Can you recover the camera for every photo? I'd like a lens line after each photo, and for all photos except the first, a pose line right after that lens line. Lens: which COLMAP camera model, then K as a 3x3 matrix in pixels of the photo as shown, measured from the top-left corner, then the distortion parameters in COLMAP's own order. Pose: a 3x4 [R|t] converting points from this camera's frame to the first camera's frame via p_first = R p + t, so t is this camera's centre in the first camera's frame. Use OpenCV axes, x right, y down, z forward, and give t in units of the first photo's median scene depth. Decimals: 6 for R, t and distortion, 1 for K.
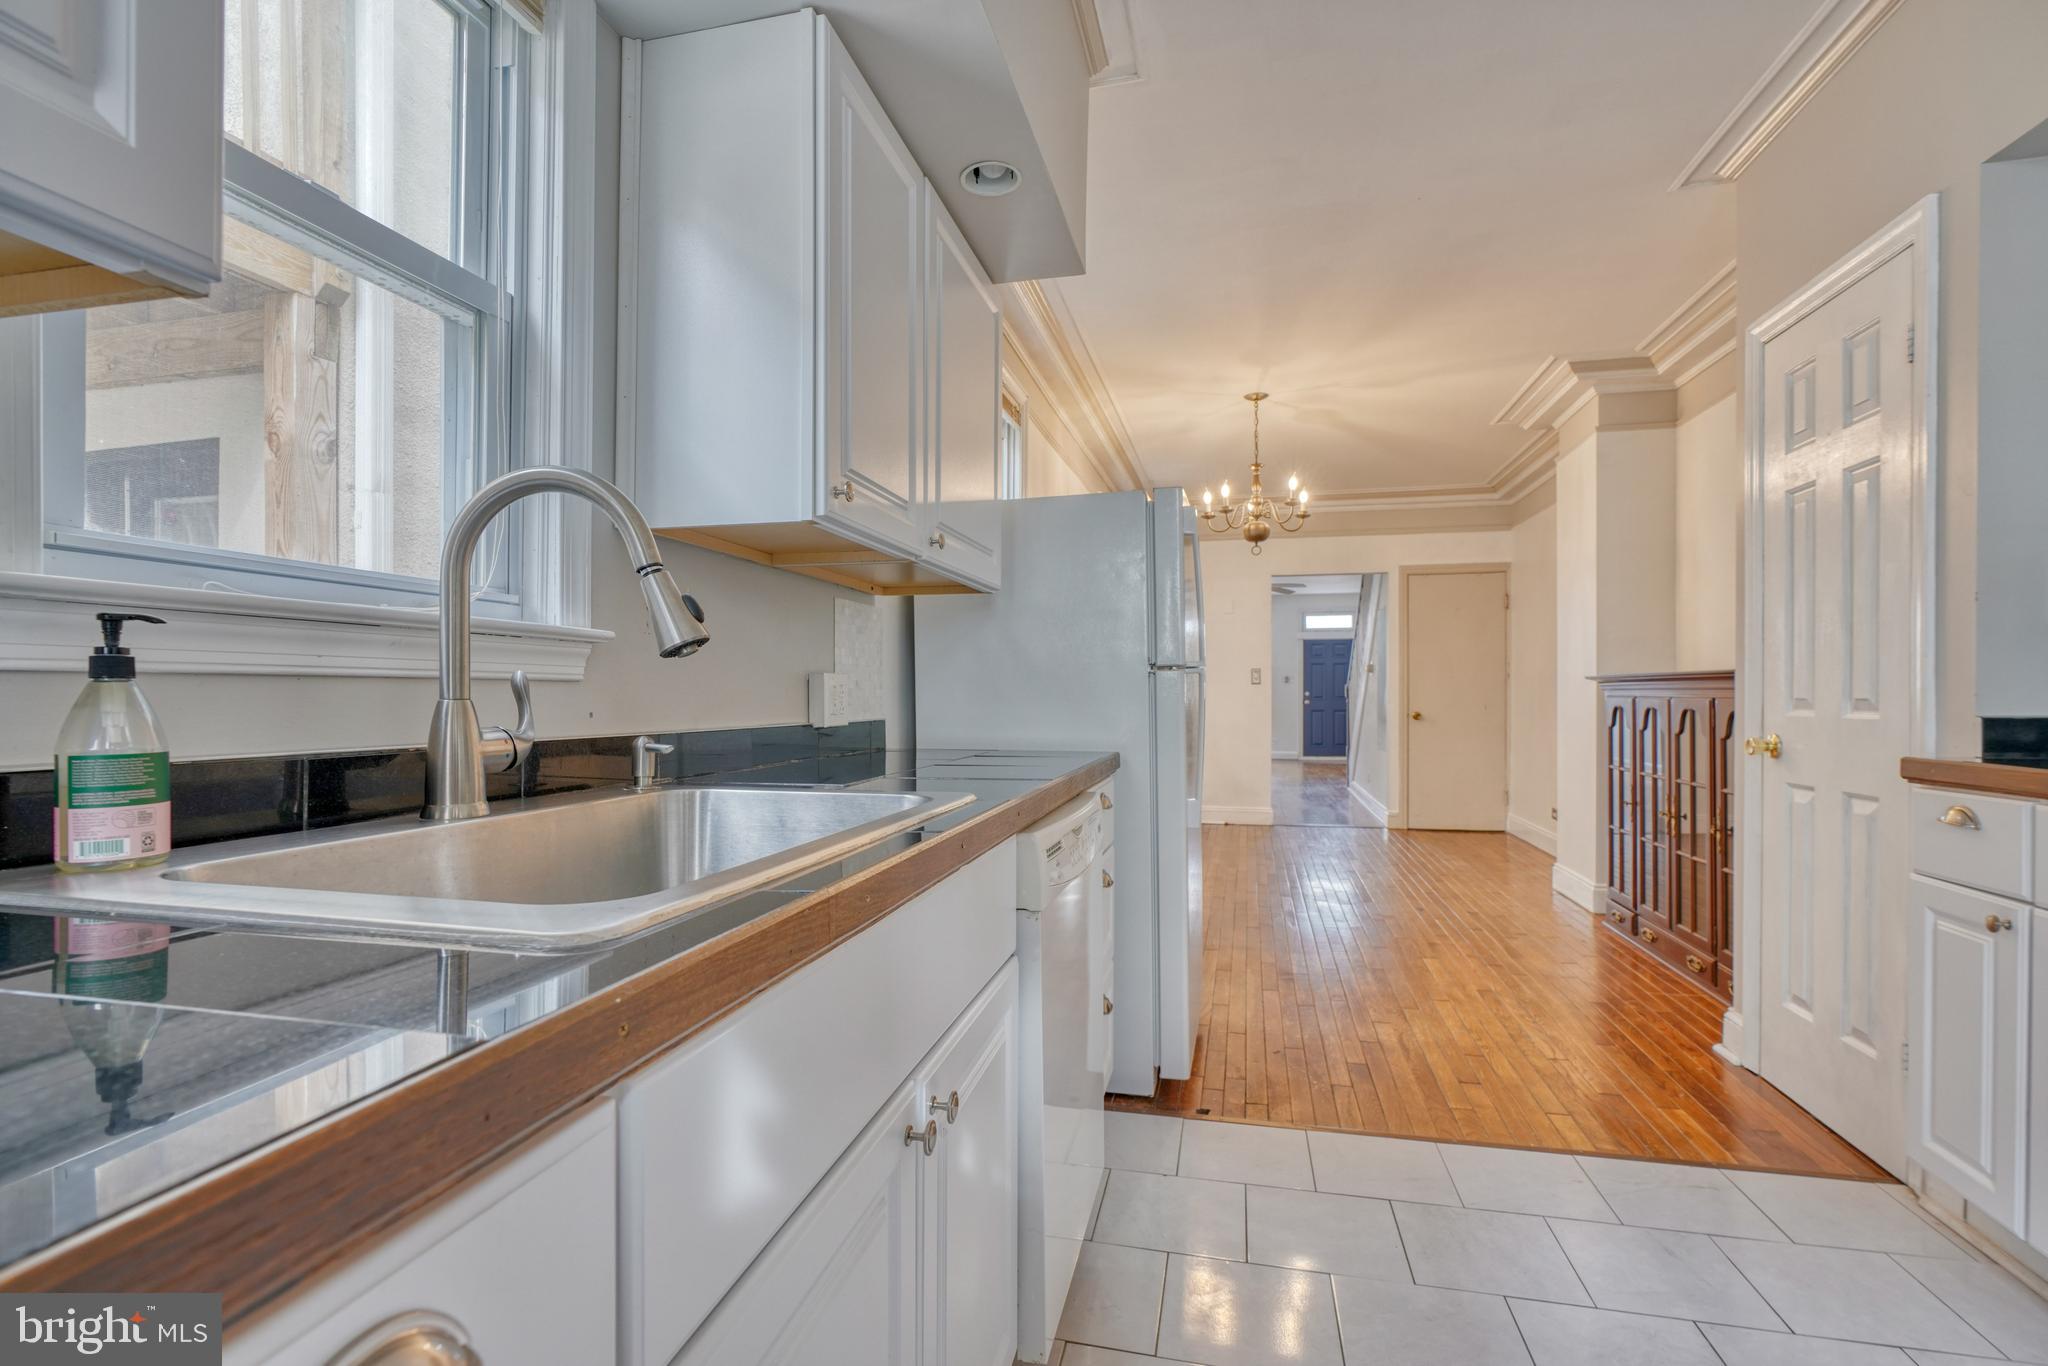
lens RADIAL K [[952.5, 0, 1020.1], [0, 952.5, 704.4], [0, 0, 1]] dist [-0.003464, 0.004482]
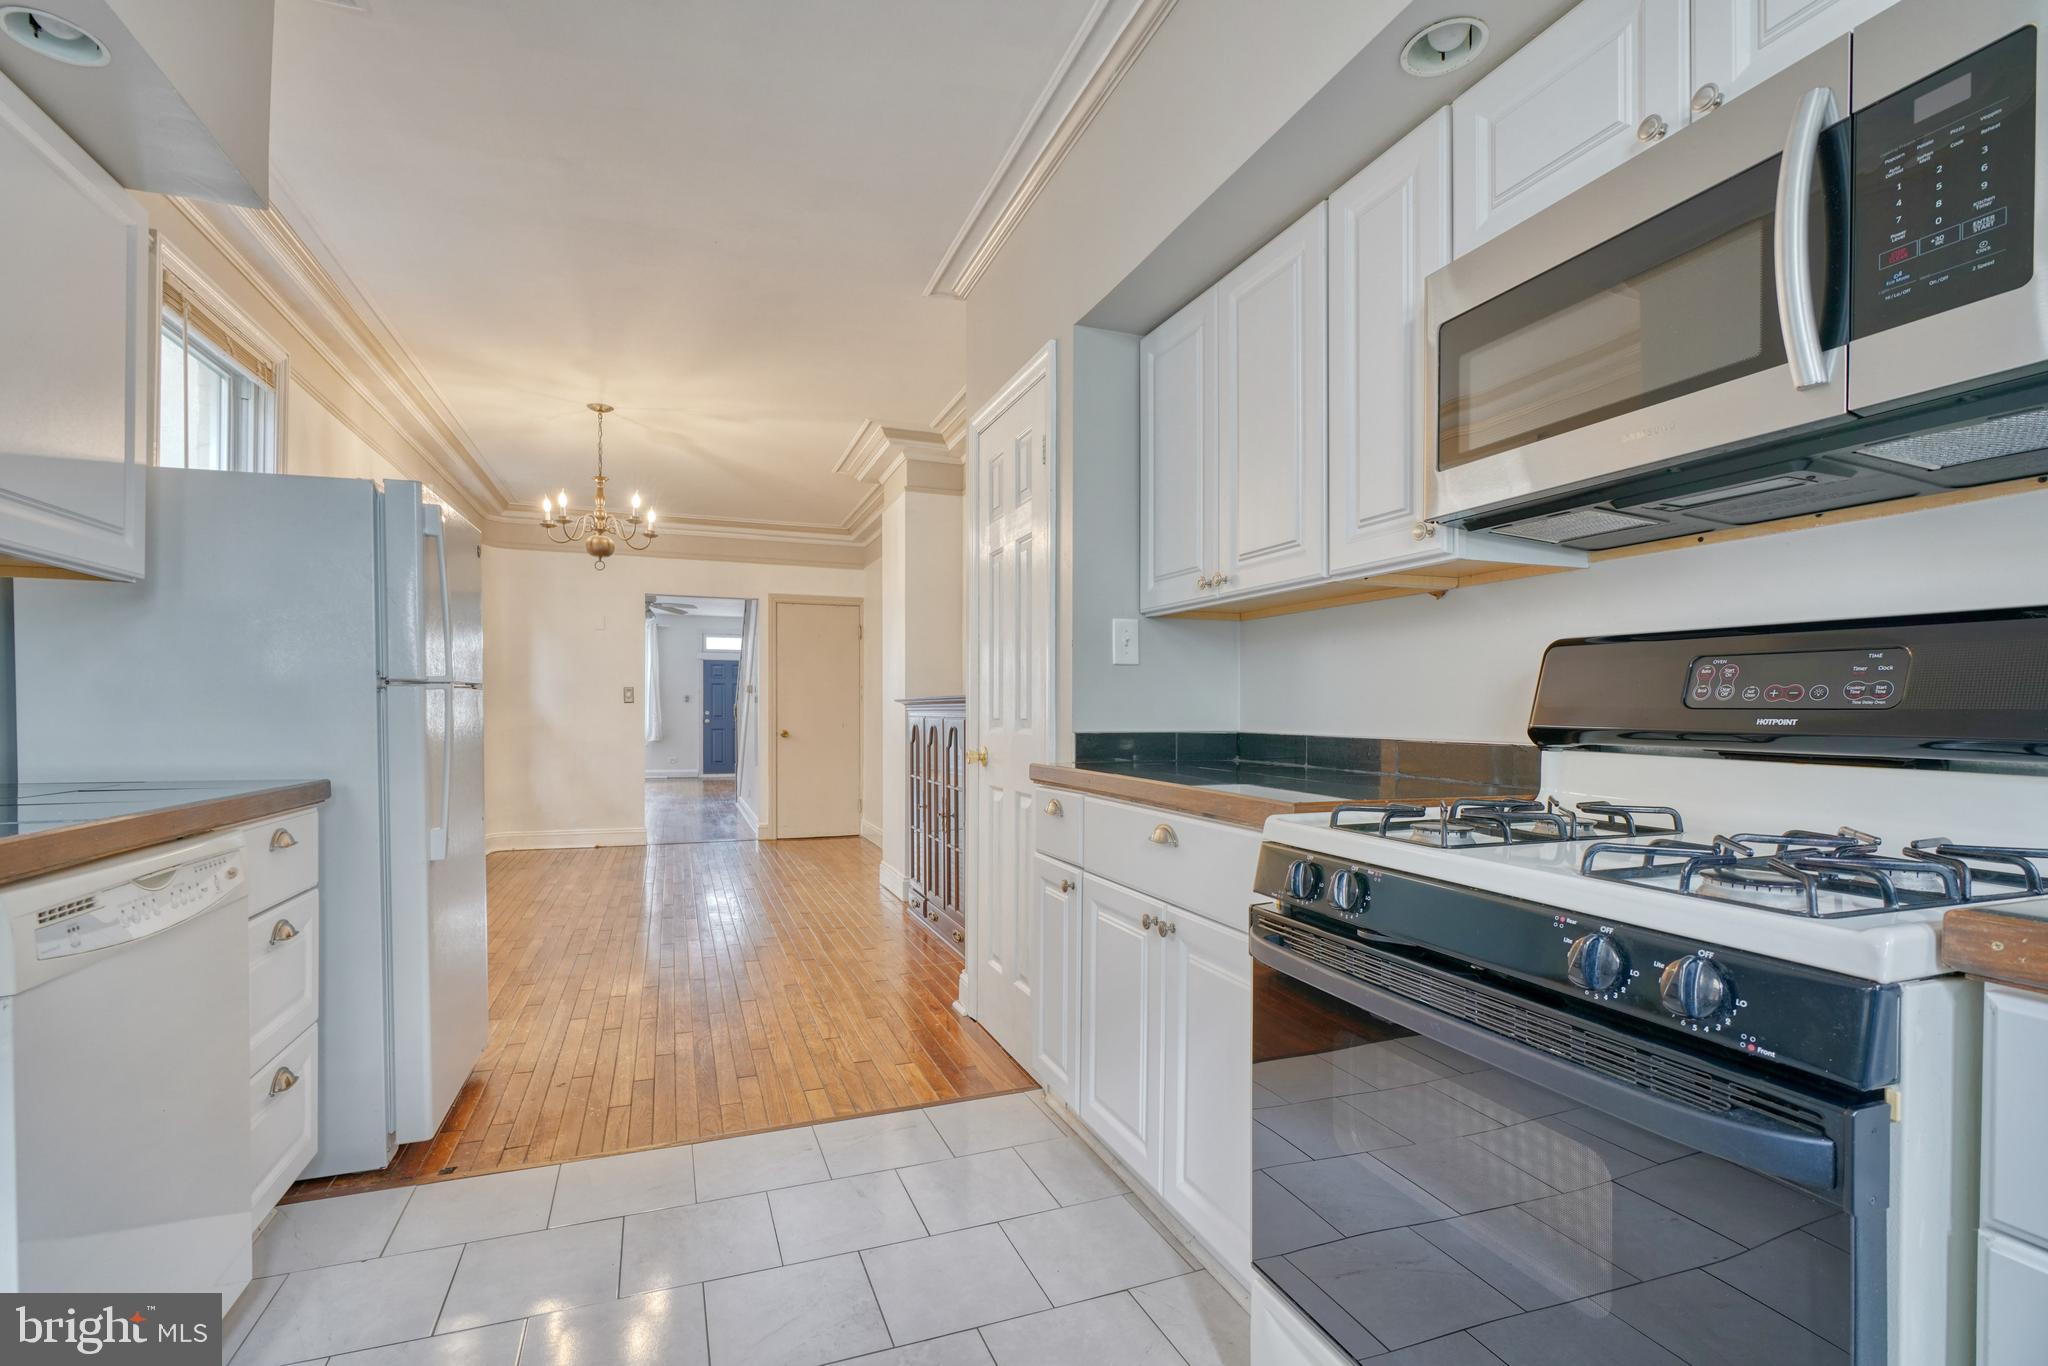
lens RADIAL K [[922.0, 0, 1001.2], [0, 922.0, 720.5], [0, 0, 1]] dist [-0.008641, 0.003260]
pose [[0.836474, 0.000655, 0.548006, 0.085252], [0.000920, 0.999996, -0.002600, -0.000115], [-0.548006, 0.002679, 0.836470, -0.014579]]
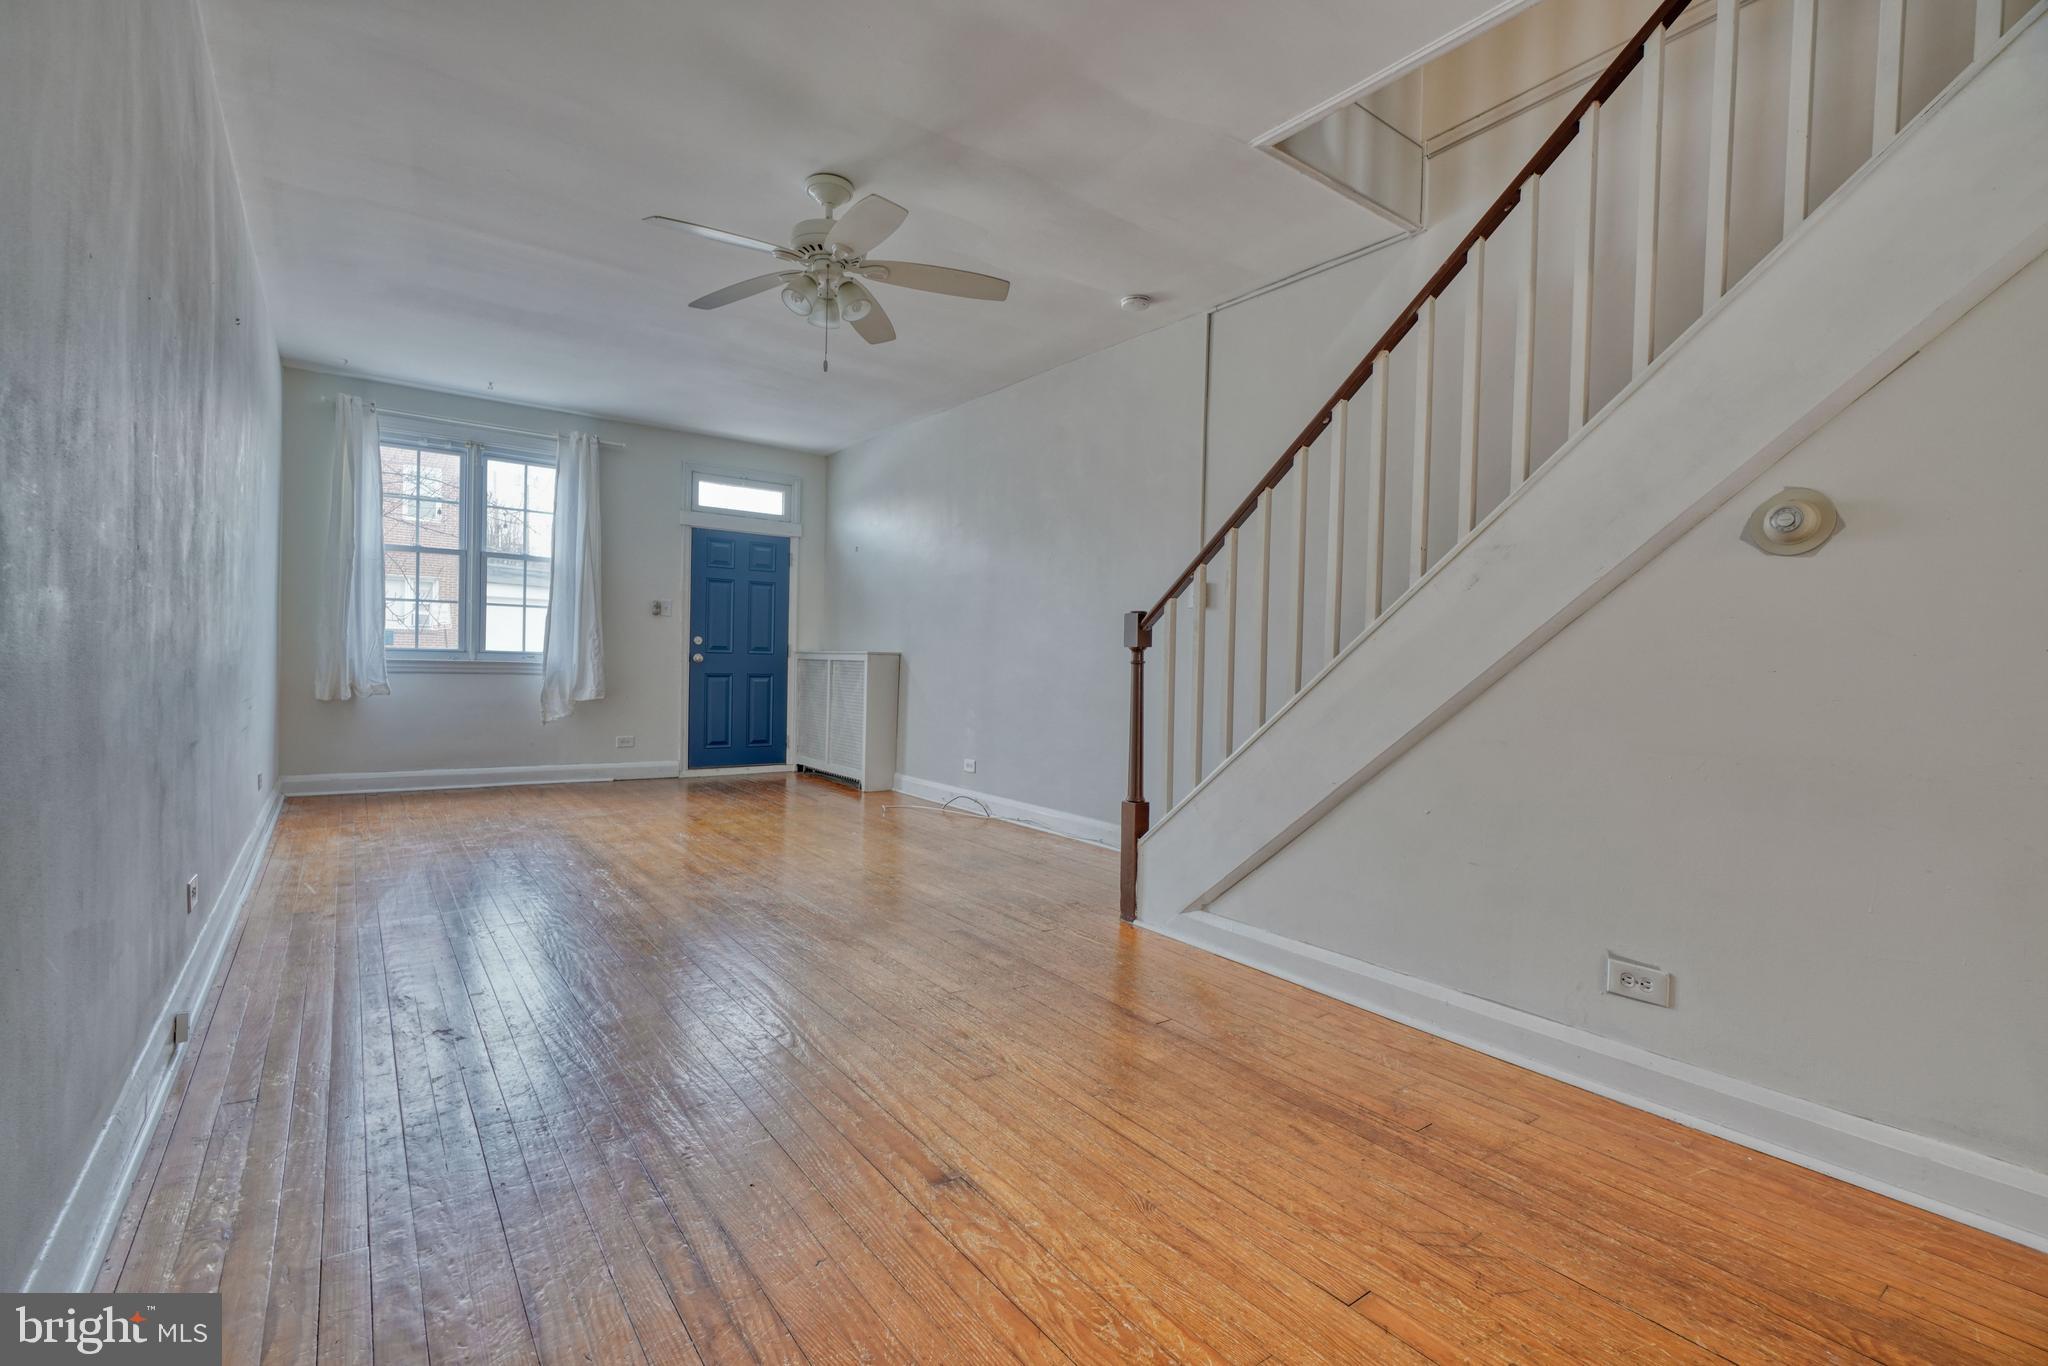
lens RADIAL K [[922.0, 0, 978.2], [0, 922.0, 670.5], [0, 0, 1]] dist [-0.008641, 0.003260]
pose [[0.661778, 0.007203, 0.749665, 0.162037], [-0.014195, 0.999895, 0.002923, 0.002840], [-0.749565, -0.012576, 0.661811, 2.179595]]
